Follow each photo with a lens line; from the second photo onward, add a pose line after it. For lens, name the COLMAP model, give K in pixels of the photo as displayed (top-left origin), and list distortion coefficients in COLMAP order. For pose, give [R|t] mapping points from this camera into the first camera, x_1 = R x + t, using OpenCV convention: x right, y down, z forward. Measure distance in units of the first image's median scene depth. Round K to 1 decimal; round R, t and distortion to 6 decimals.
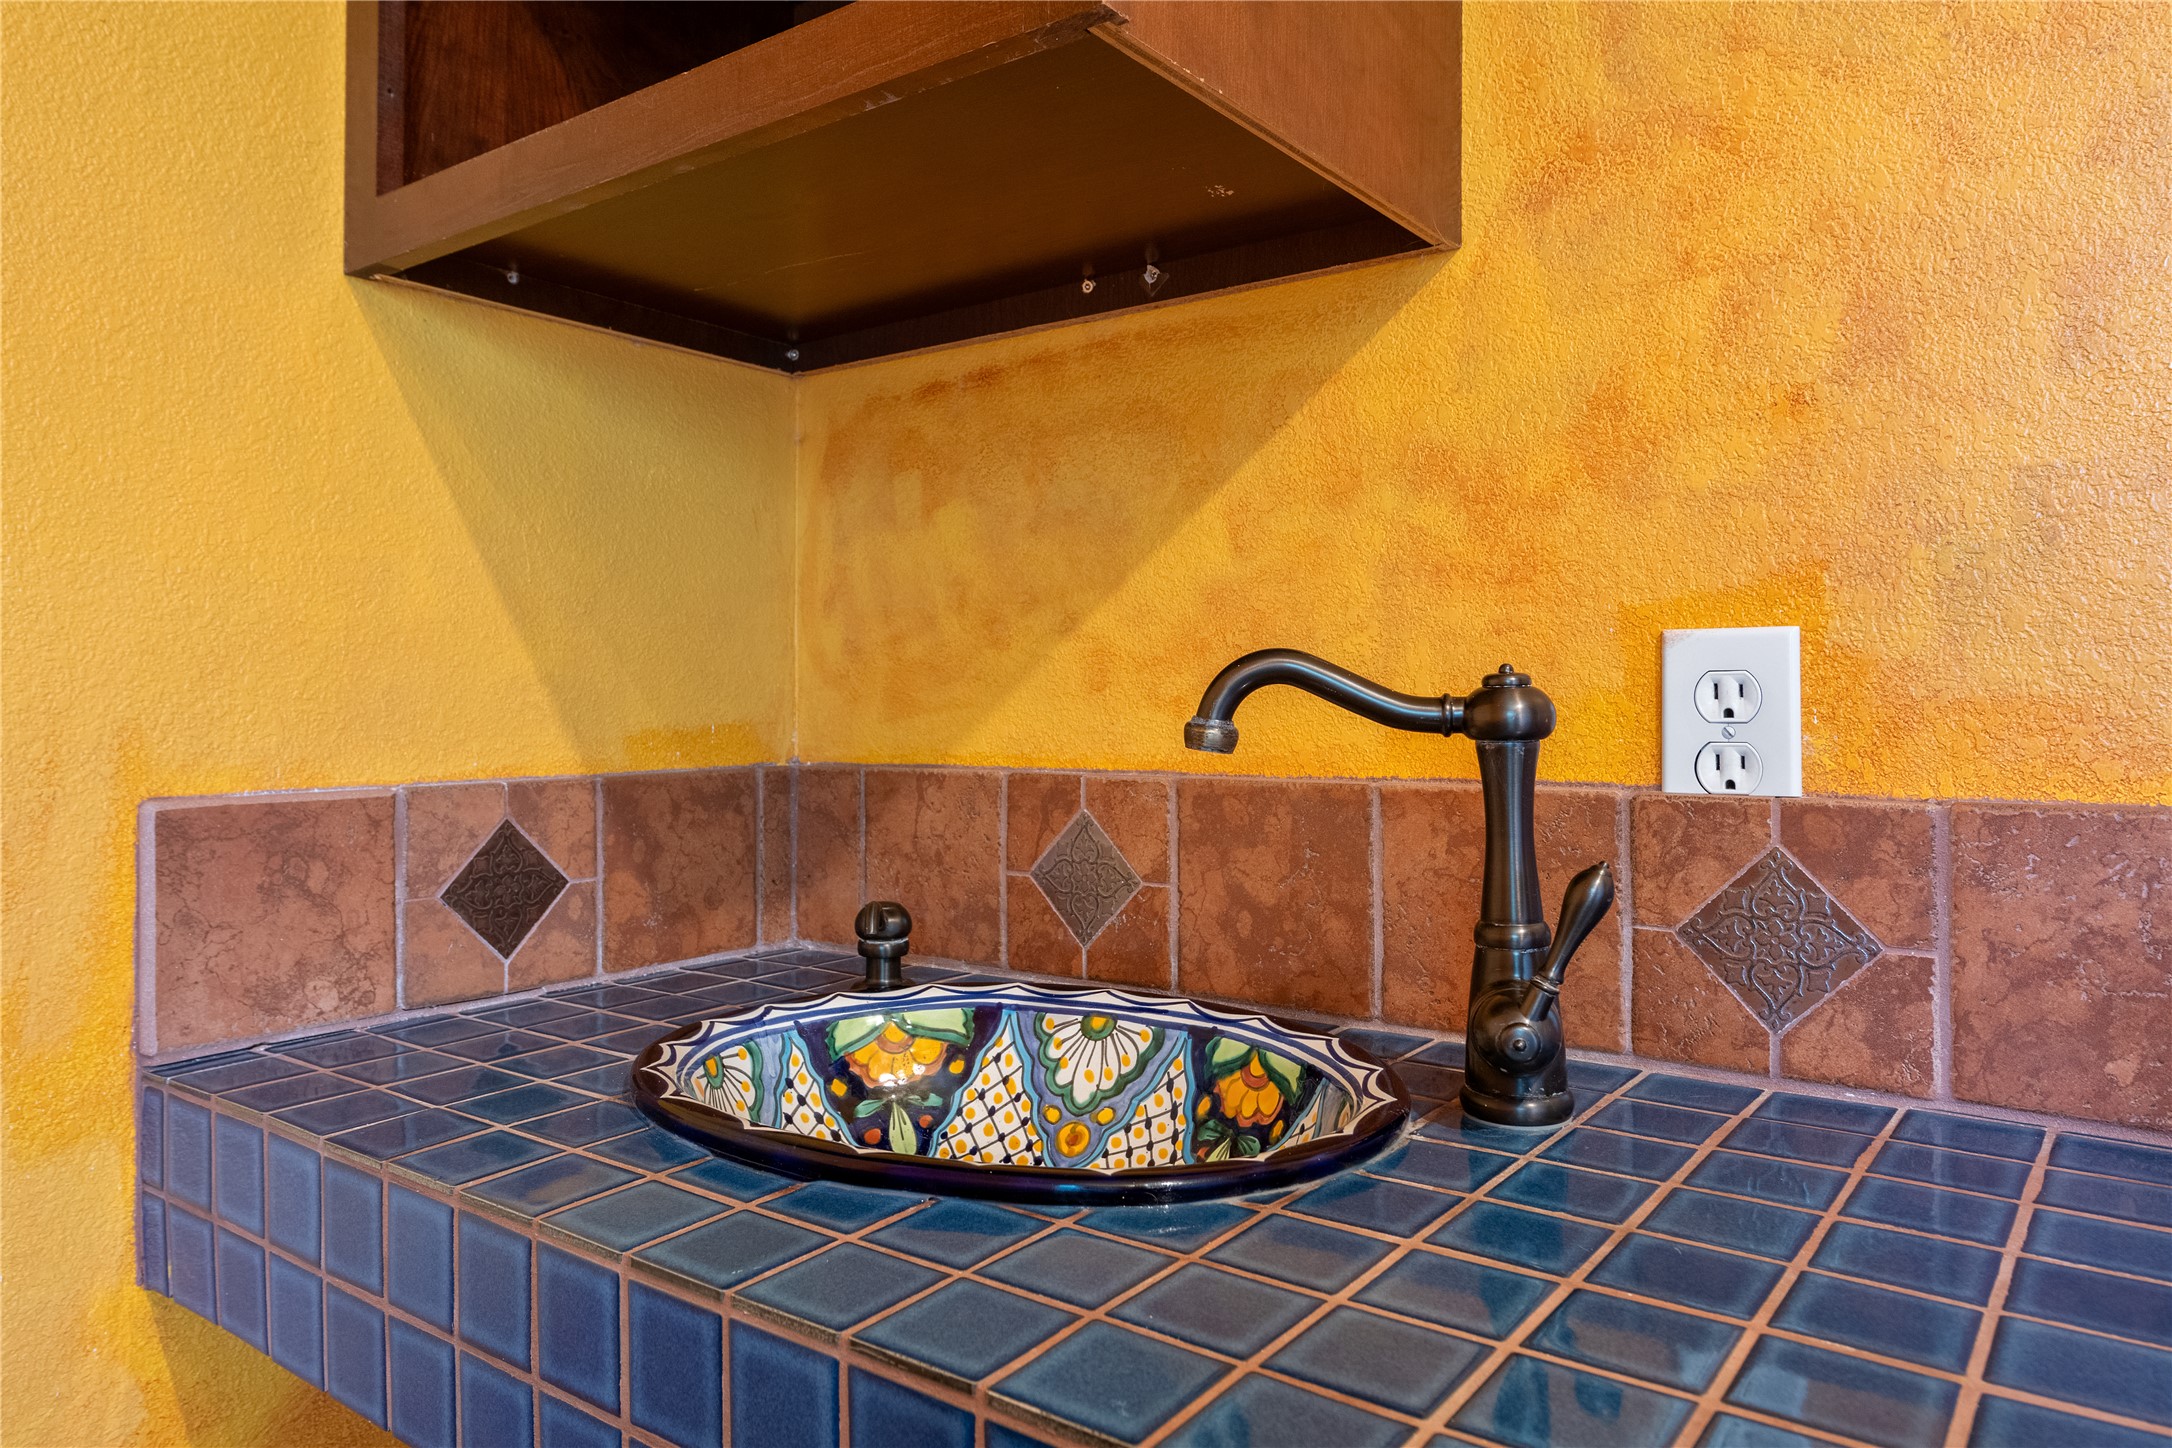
lens RADIAL K [[1454.0, 0, 1081.1], [0, 1454.0, 713.0], [0, 0, 1]] dist [0.008373, -0.003442]
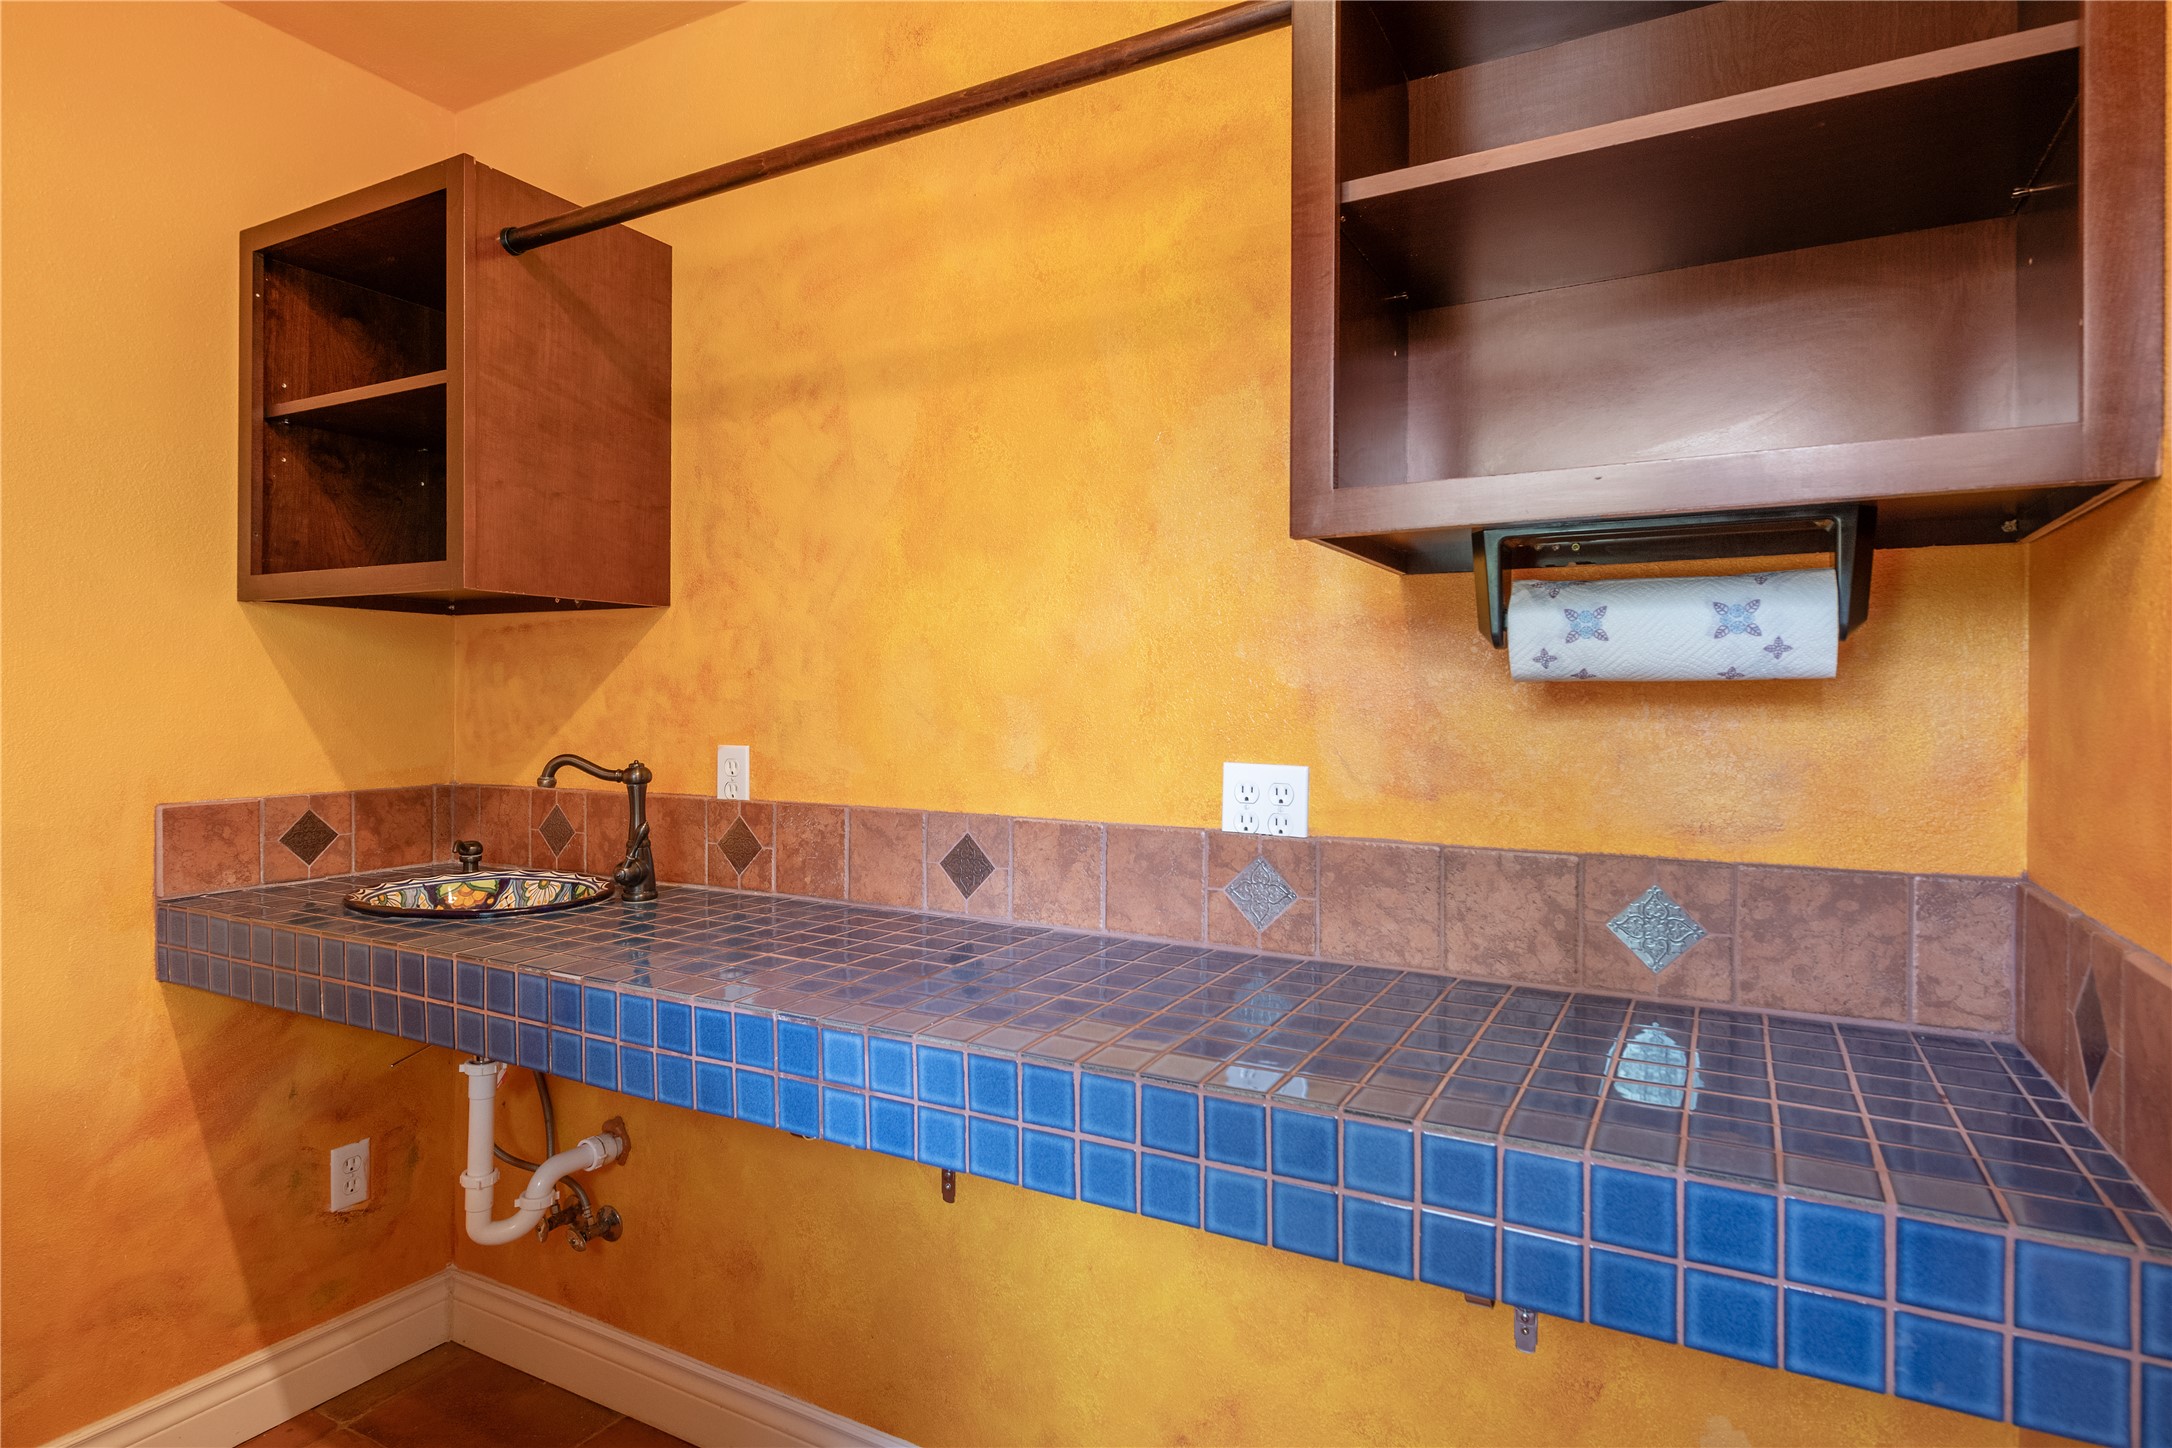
lens RADIAL K [[1165.7, 0, 1095.6], [0, 1165.7, 724.3], [0, 0, 1]] dist [0.002679, -0.001559]
pose [[0.987363, 0.002632, 0.158453, 0.665970], [-0.004556, 0.999920, 0.011778, -0.111042], [-0.158410, -0.012351, 0.987296, -1.279225]]
